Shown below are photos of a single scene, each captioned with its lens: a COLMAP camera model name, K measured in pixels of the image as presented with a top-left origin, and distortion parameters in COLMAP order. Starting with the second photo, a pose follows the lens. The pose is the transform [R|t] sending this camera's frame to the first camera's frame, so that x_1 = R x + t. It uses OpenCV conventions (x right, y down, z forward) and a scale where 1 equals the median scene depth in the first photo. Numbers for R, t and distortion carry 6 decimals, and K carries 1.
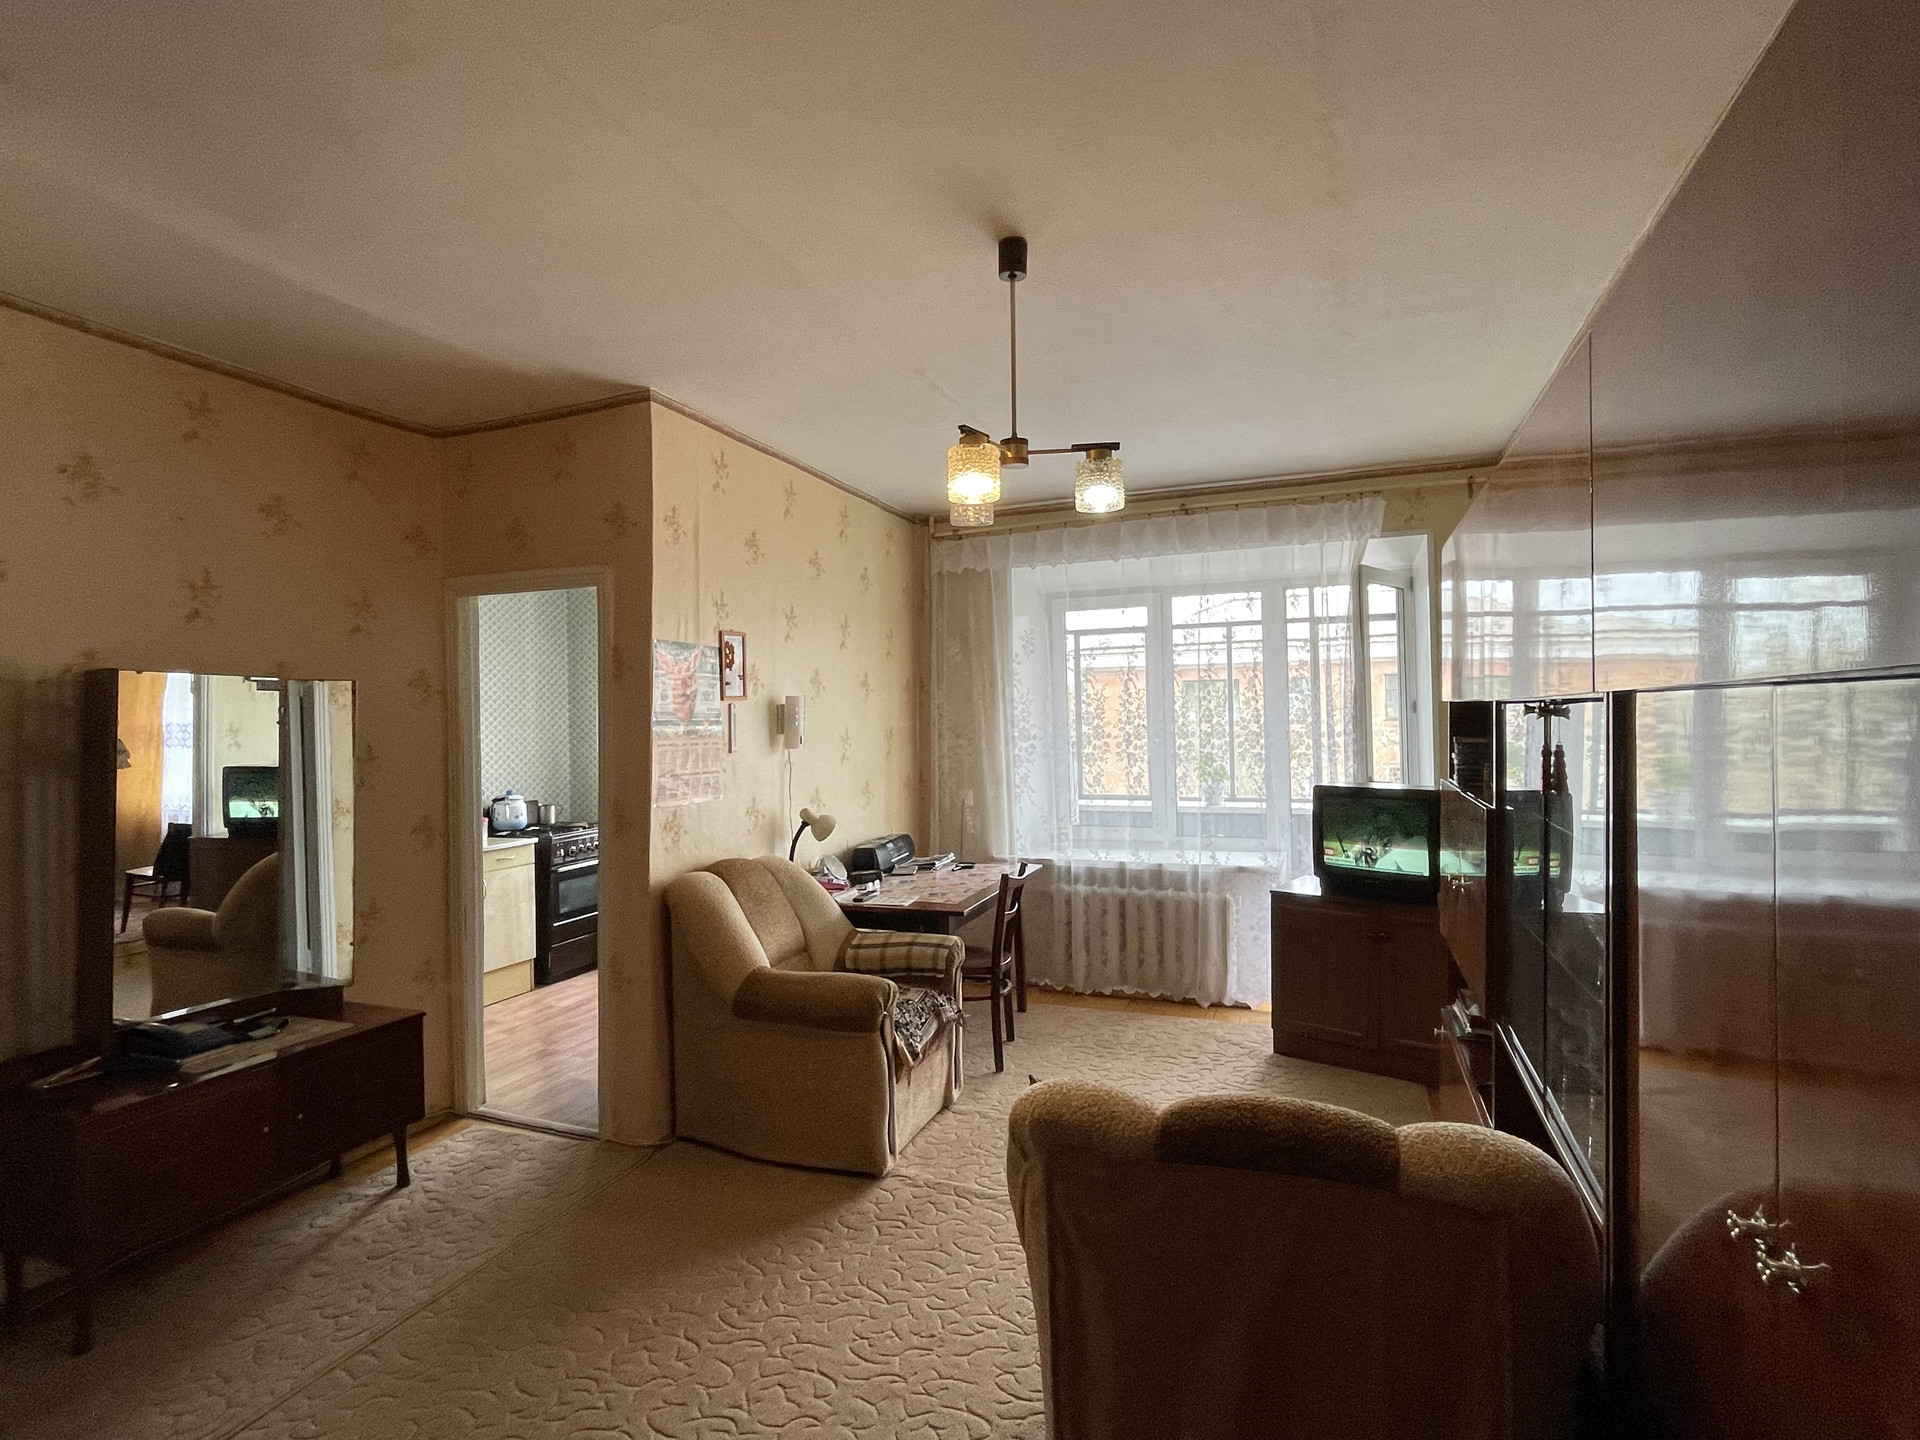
lens RADIAL K [[986.2, 0, 957.4], [0, 986.2, 712.4], [0, 0, 1]] dist [-0.000292, 0.000998]
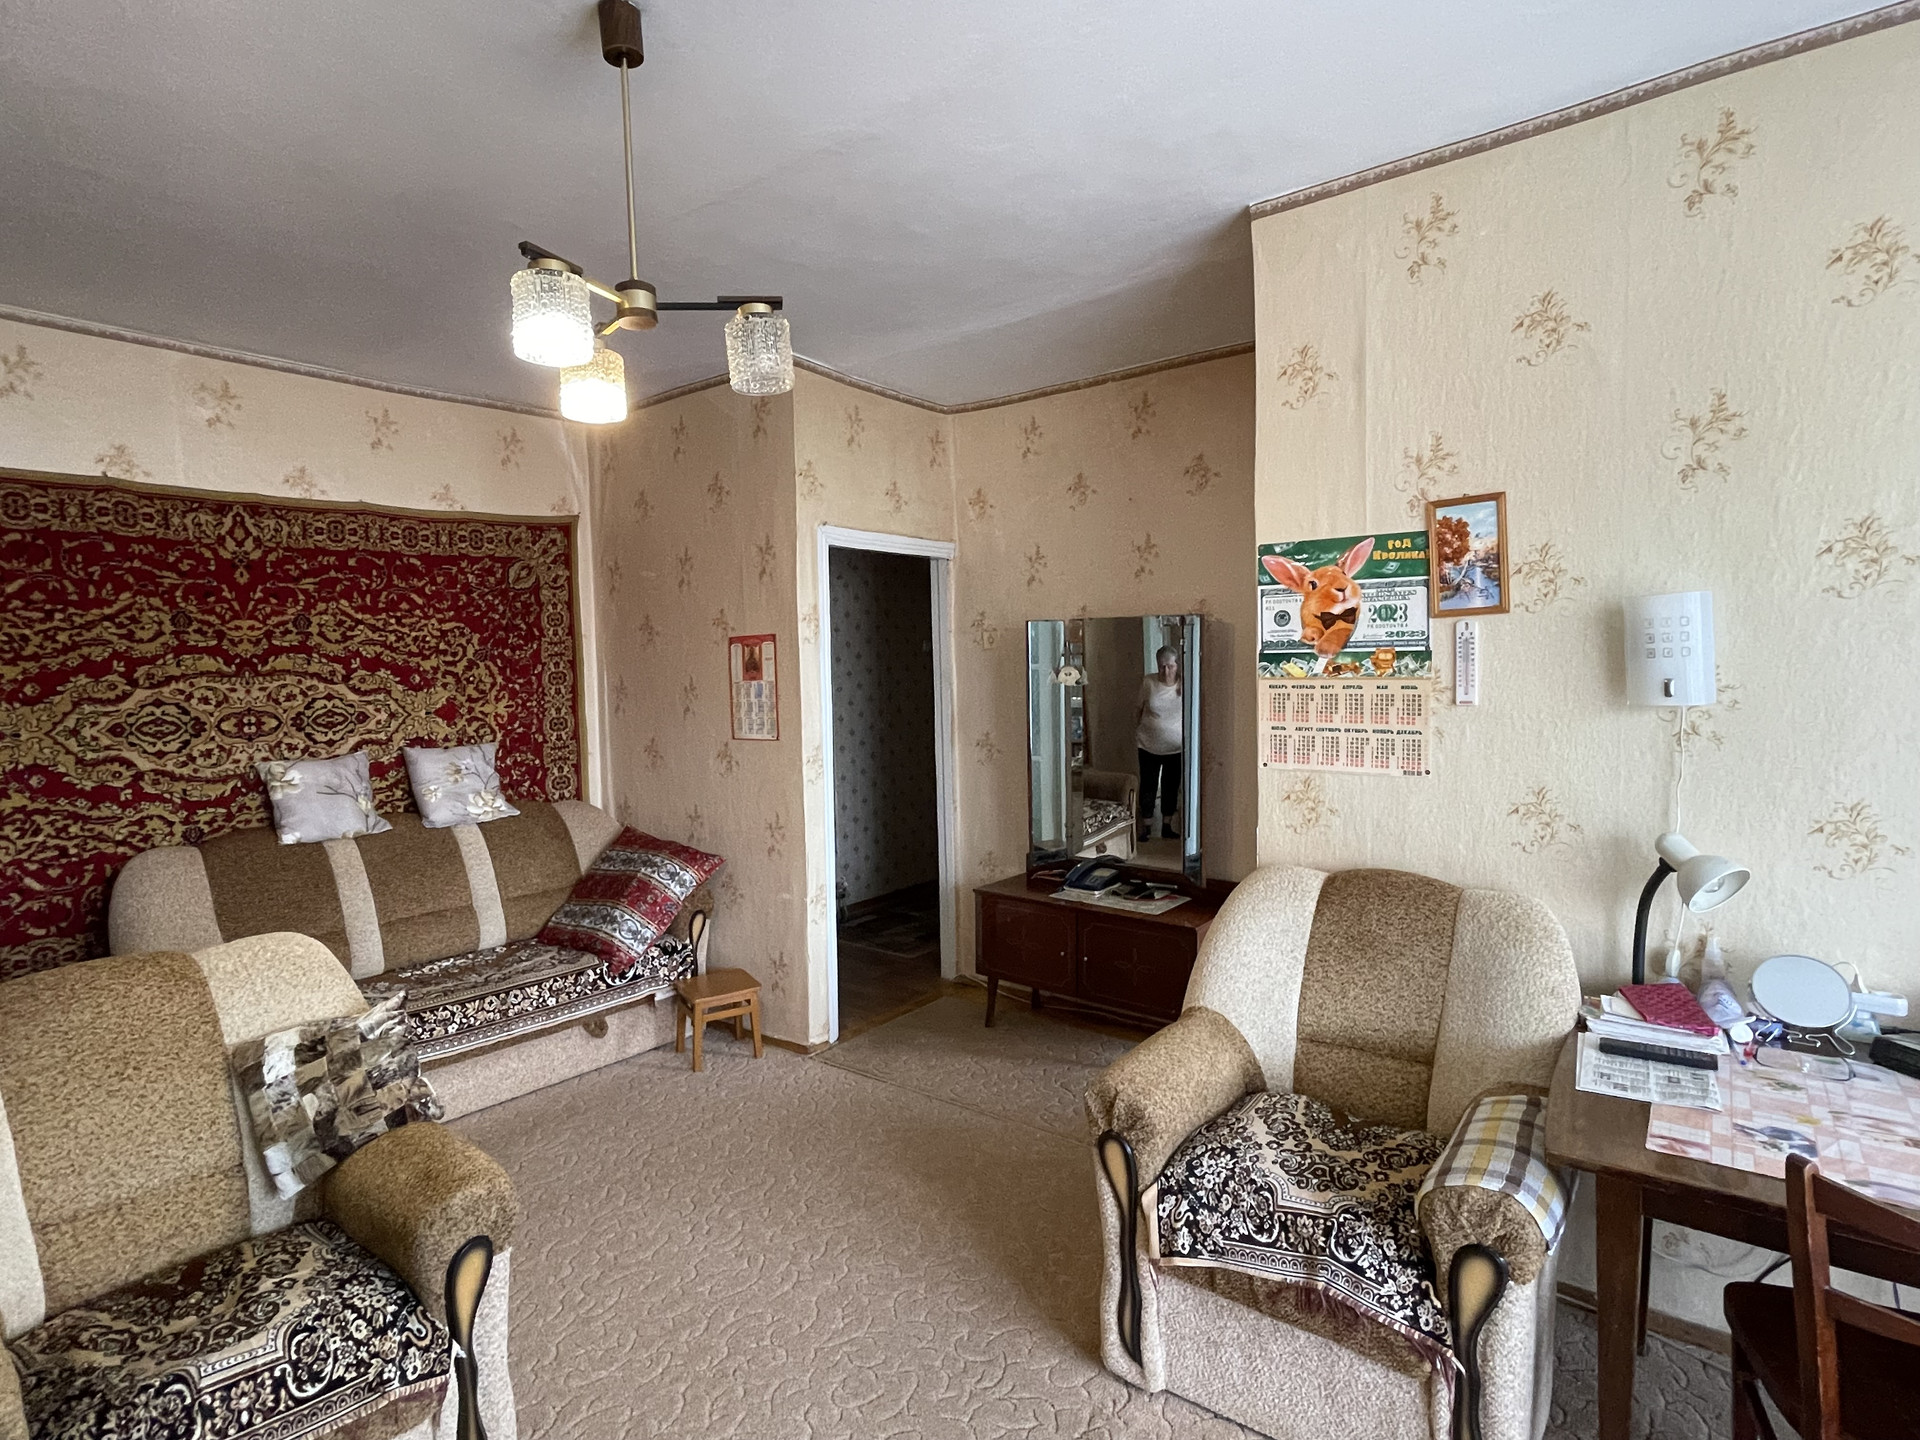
lens RADIAL K [[986.2, 0, 957.4], [0, 986.2, 712.4], [0, 0, 1]] dist [-0.000292, 0.000998]
pose [[-0.308583, 0.072326, -0.948444, 0.455446], [0.031739, 0.997333, 0.065727, -0.003381], [0.950668, -0.009821, -0.310055, 0.949564]]
